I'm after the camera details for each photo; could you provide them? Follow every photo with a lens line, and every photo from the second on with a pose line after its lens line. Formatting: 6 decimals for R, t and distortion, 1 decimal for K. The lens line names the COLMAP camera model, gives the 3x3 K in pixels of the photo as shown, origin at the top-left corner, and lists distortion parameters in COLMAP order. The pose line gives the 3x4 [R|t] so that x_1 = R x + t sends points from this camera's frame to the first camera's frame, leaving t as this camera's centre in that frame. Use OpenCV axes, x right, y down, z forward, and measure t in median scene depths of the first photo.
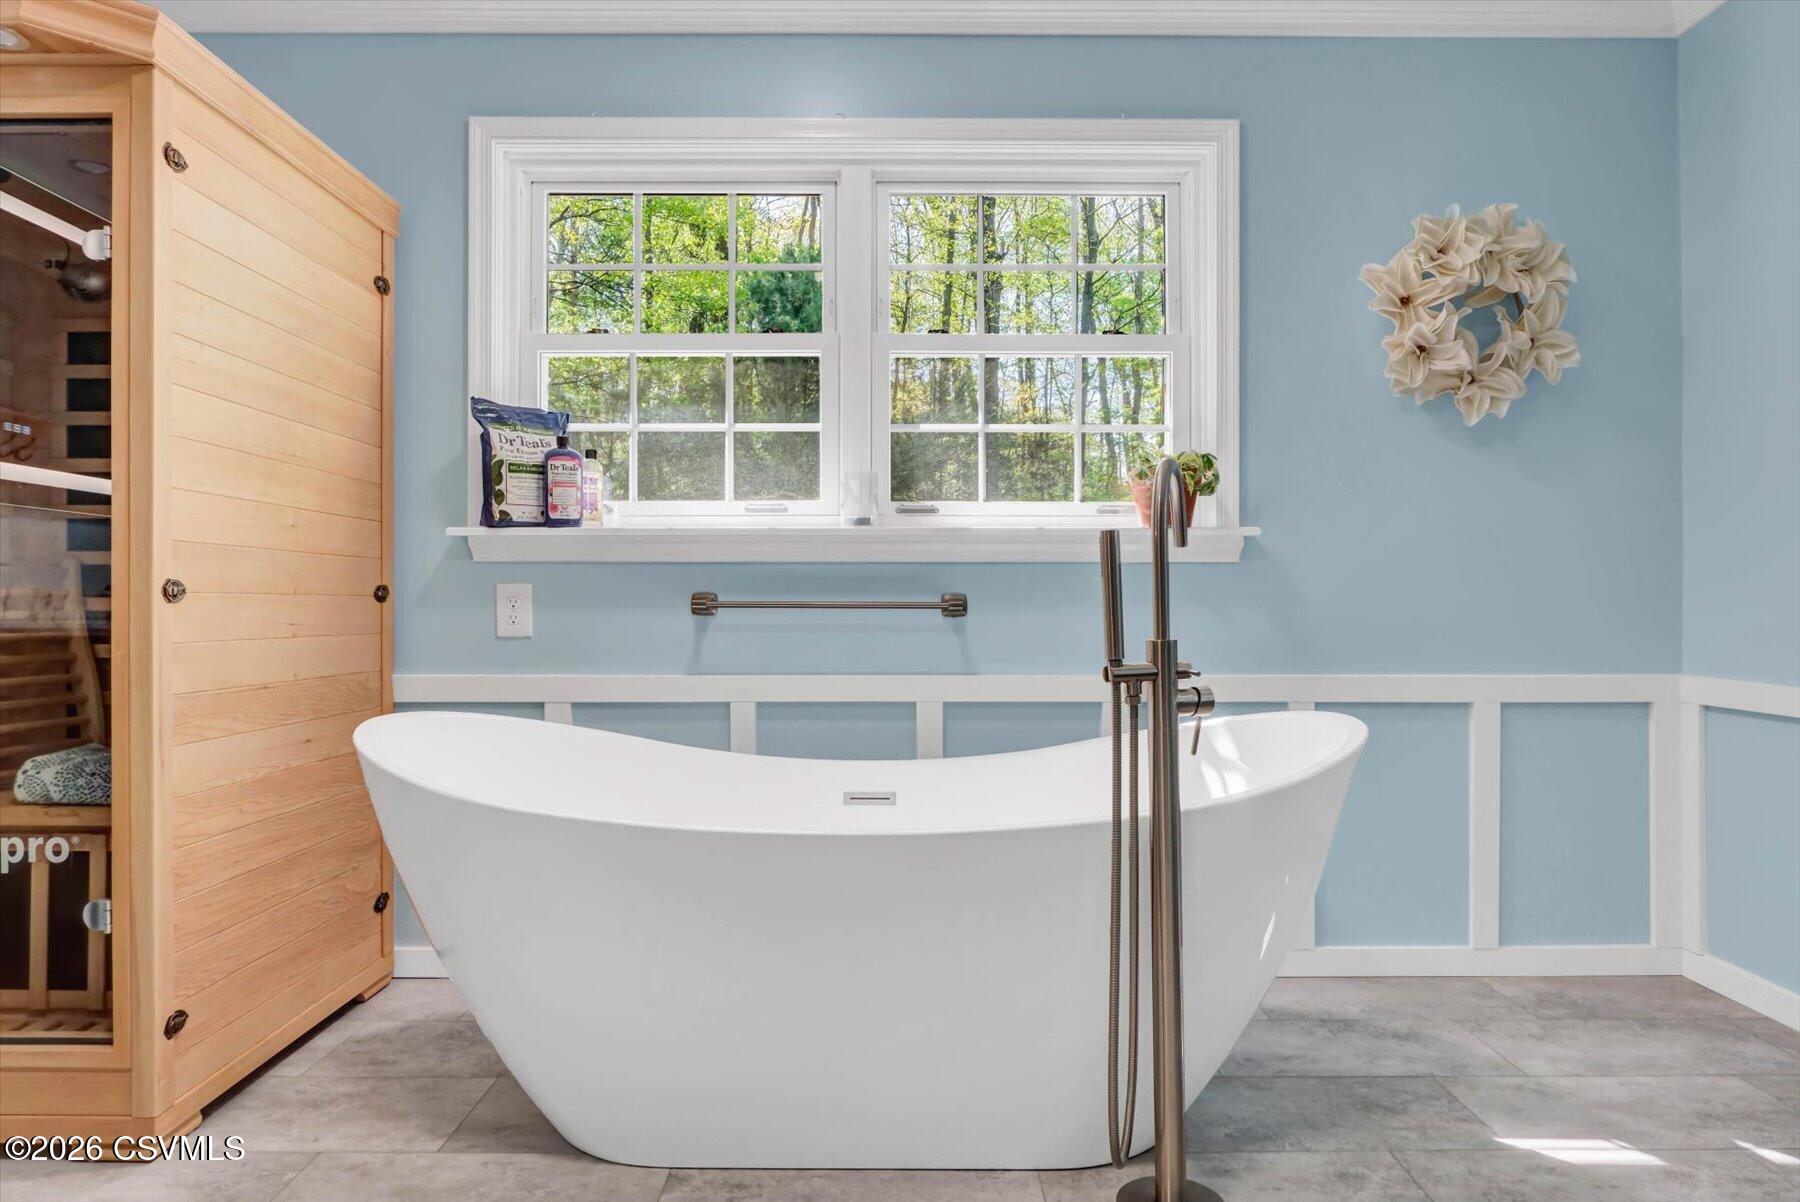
lens RADIAL K [[1151.3, 0, 901.1], [0, 1151.3, 594.1], [0, 0, 1]] dist [-0.008633, -0.003116]
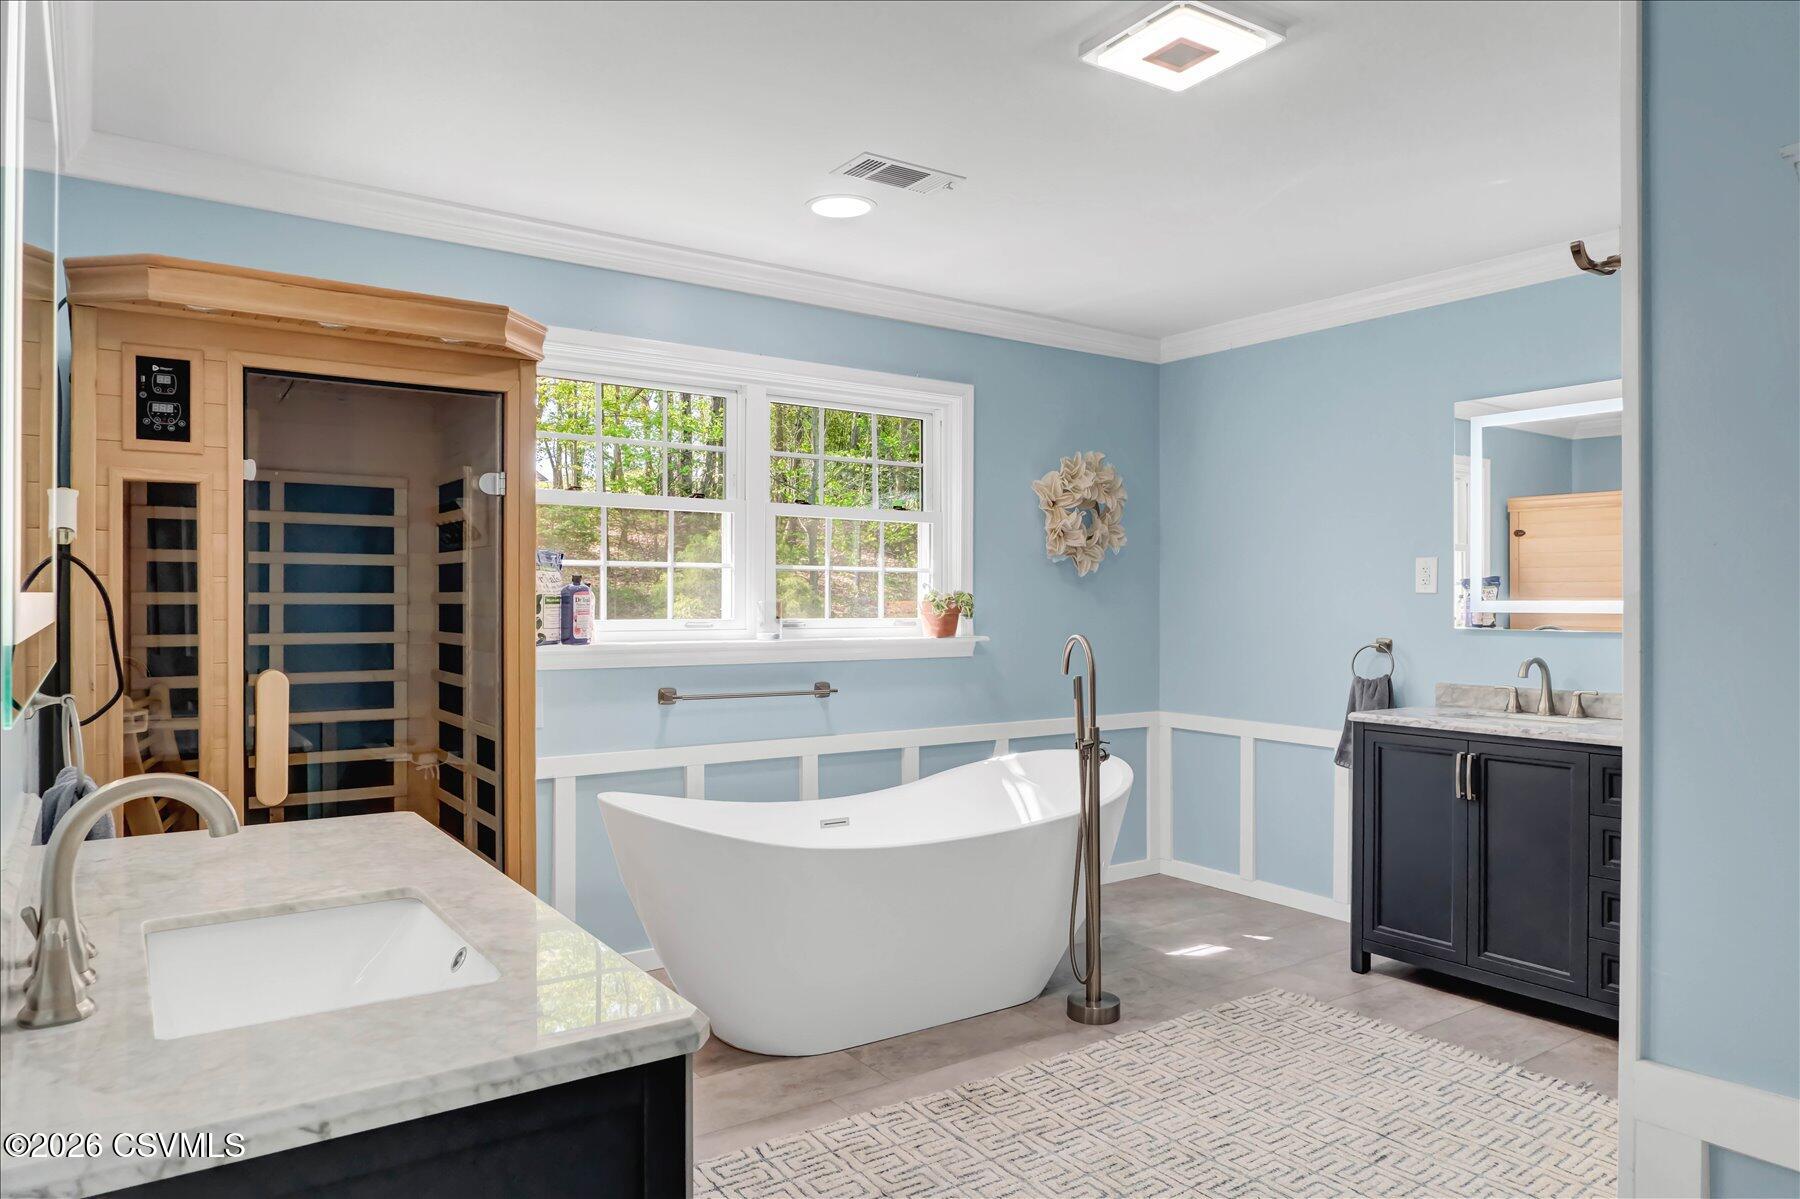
lens RADIAL K [[1157.5, 0, 900.0], [0, 1157.5, 599.5], [0, 0, 1]] dist [-0.024955, 0.000174]
pose [[0.823441, 0.003023, 0.567395, -0.744764], [-0.005341, 0.999983, 0.002424, -0.114787], [-0.567377, -0.005027, 0.823442, -0.304950]]
